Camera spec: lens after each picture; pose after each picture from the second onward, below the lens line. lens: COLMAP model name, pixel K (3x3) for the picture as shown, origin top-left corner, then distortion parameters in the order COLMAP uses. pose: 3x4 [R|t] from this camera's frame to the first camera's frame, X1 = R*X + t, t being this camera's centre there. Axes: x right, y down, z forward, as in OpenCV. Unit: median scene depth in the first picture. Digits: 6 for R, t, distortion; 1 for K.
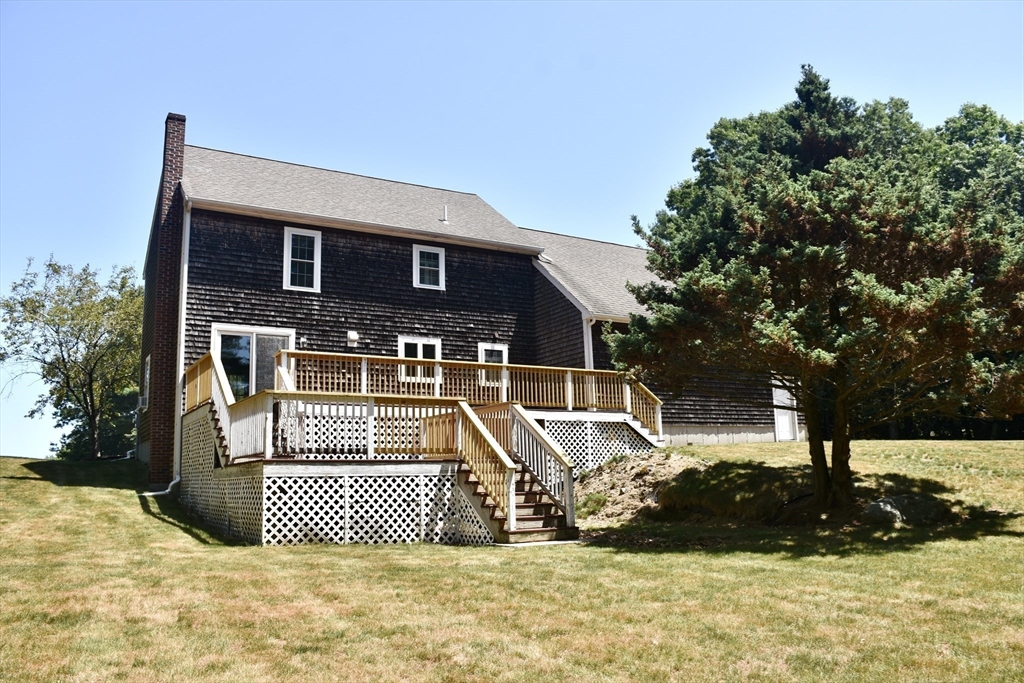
lens RADIAL K [[819.3, 0, 511.2], [0, 819.3, 337.7], [0, 0, 1]] dist [-0.018470, -0.000823]
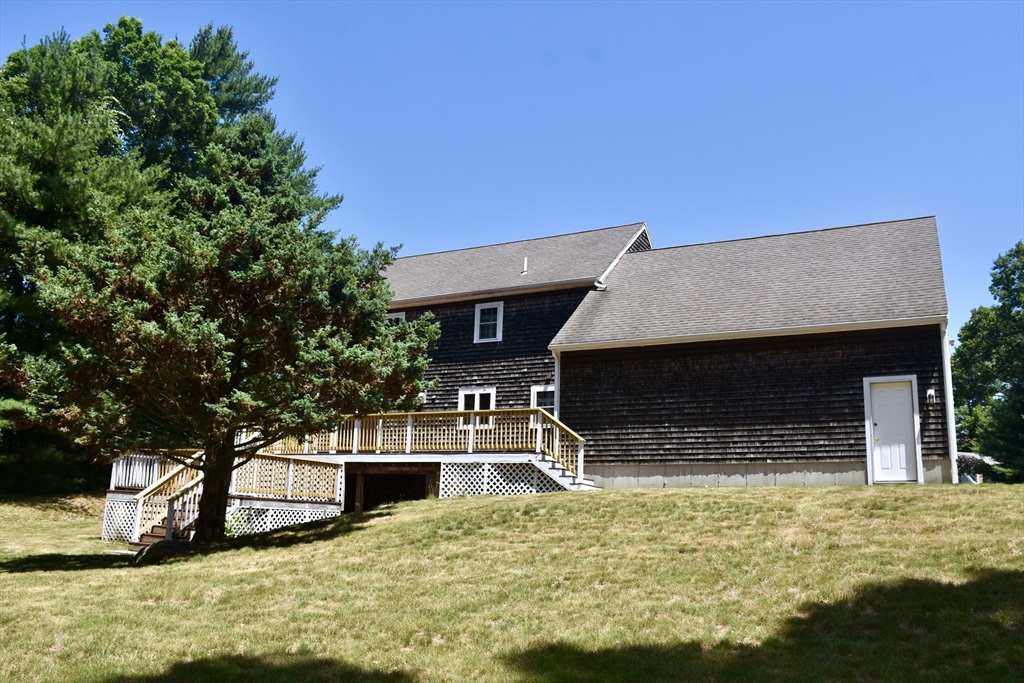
lens RADIAL K [[819.3, 0, 511.2], [0, 819.3, 344.8], [0, 0, 1]] dist [-0.018470, -0.000823]
pose [[0.522096, -0.141634, -0.841045, 0.833436], [0.105608, 0.989262, -0.101035, 0.056951], [0.846323, -0.036071, 0.531447, 0.453652]]
